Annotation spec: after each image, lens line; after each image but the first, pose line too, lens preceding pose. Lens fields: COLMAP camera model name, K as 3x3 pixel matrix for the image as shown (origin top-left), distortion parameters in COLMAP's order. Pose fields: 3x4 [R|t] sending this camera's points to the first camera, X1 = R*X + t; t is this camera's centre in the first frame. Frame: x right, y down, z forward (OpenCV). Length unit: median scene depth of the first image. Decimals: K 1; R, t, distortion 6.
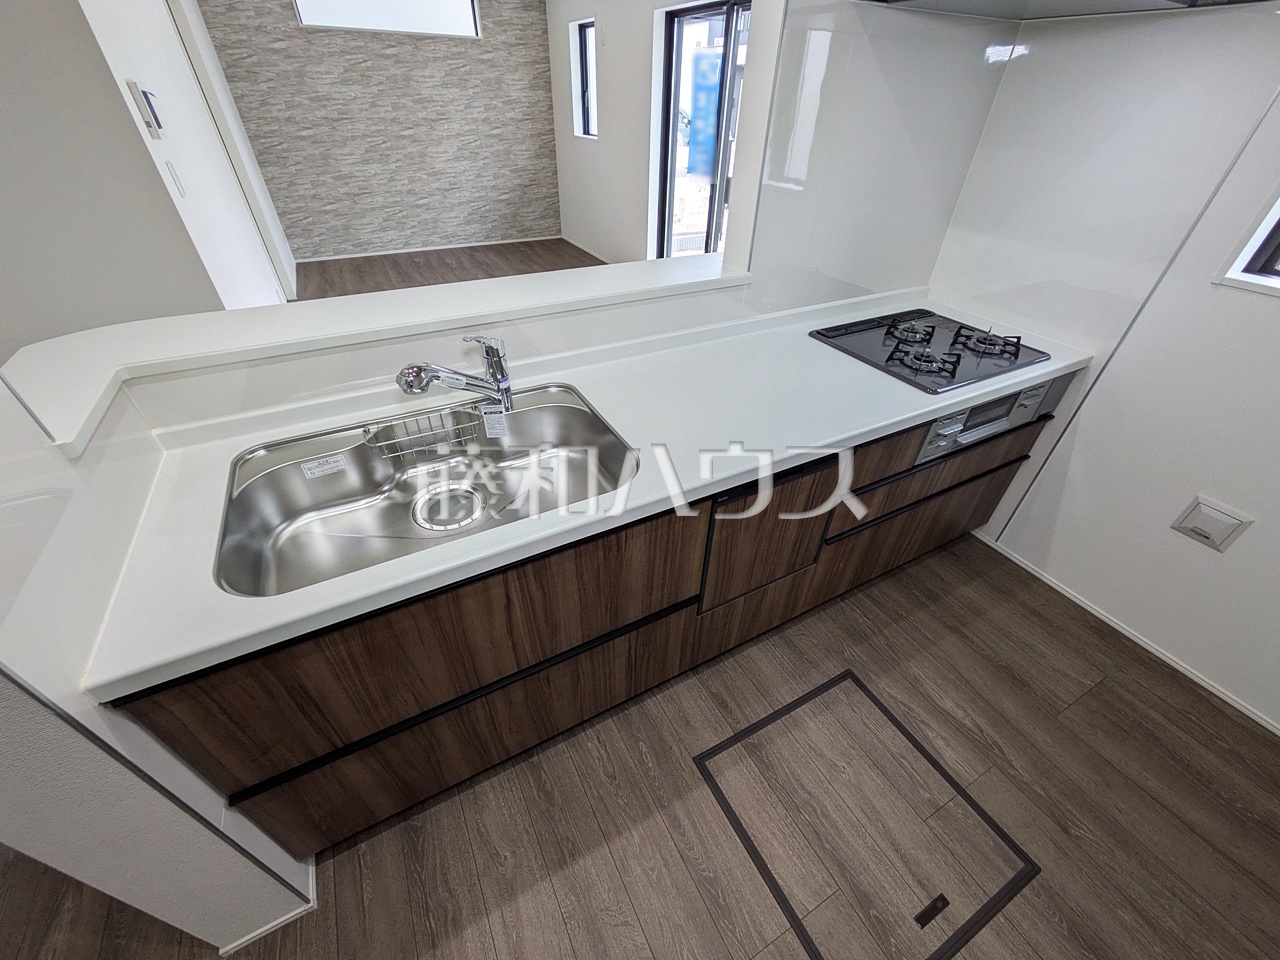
lens RADIAL K [[503.5, 0, 638.6], [0, 503.5, 482.9], [0, 0, 1]] dist [0.000123, 0.000317]
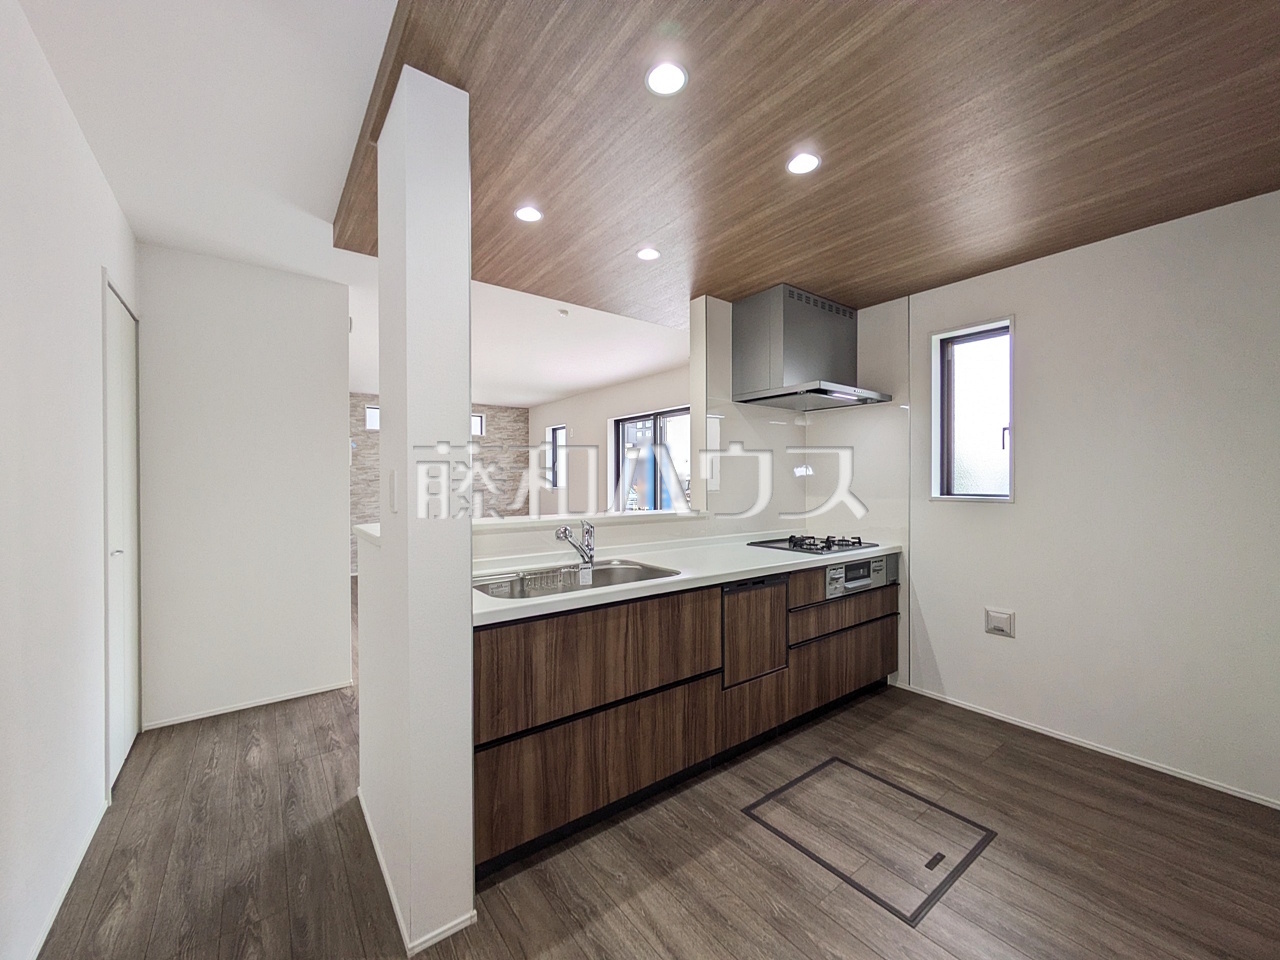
lens RADIAL K [[503.5, 0, 638.6], [0, 503.5, 482.9], [0, 0, 1]] dist [0.000123, 0.000317]
pose [[0.987744, -0.021069, 0.154656, -0.299141], [0.110587, 0.793709, -0.598161, 0.552975], [-0.110149, 0.607932, 0.786311, -0.453606]]
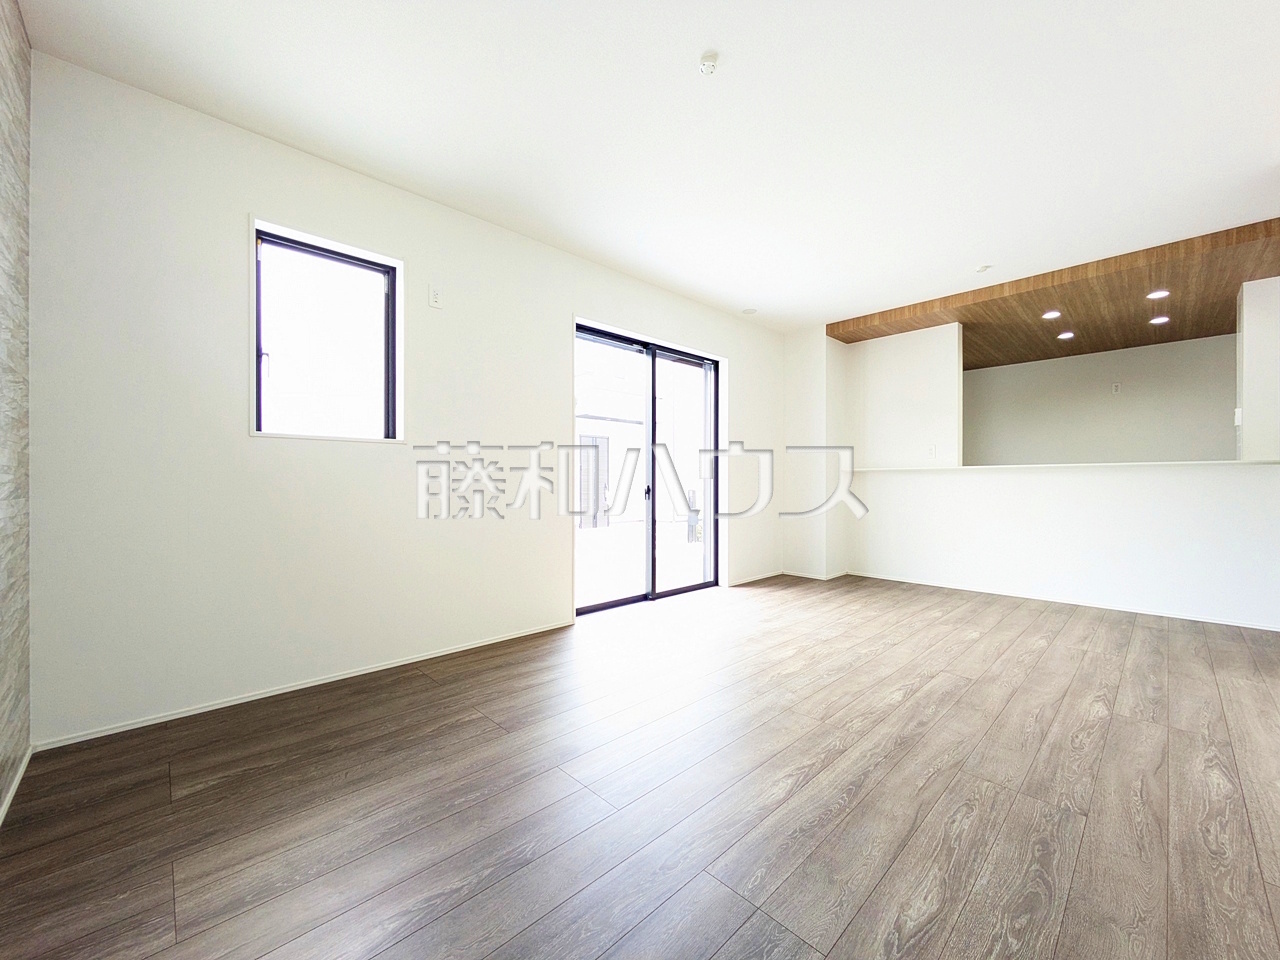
lens RADIAL K [[503.5, 0, 638.6], [0, 503.5, 482.9], [0, 0, 1]] dist [0.000123, 0.000317]
pose [[-0.265028, -0.019137, 0.964051, -1.948729], [0.586187, 0.790640, 0.176843, -1.849576], [-0.765601, 0.611983, -0.198324, 2.922191]]
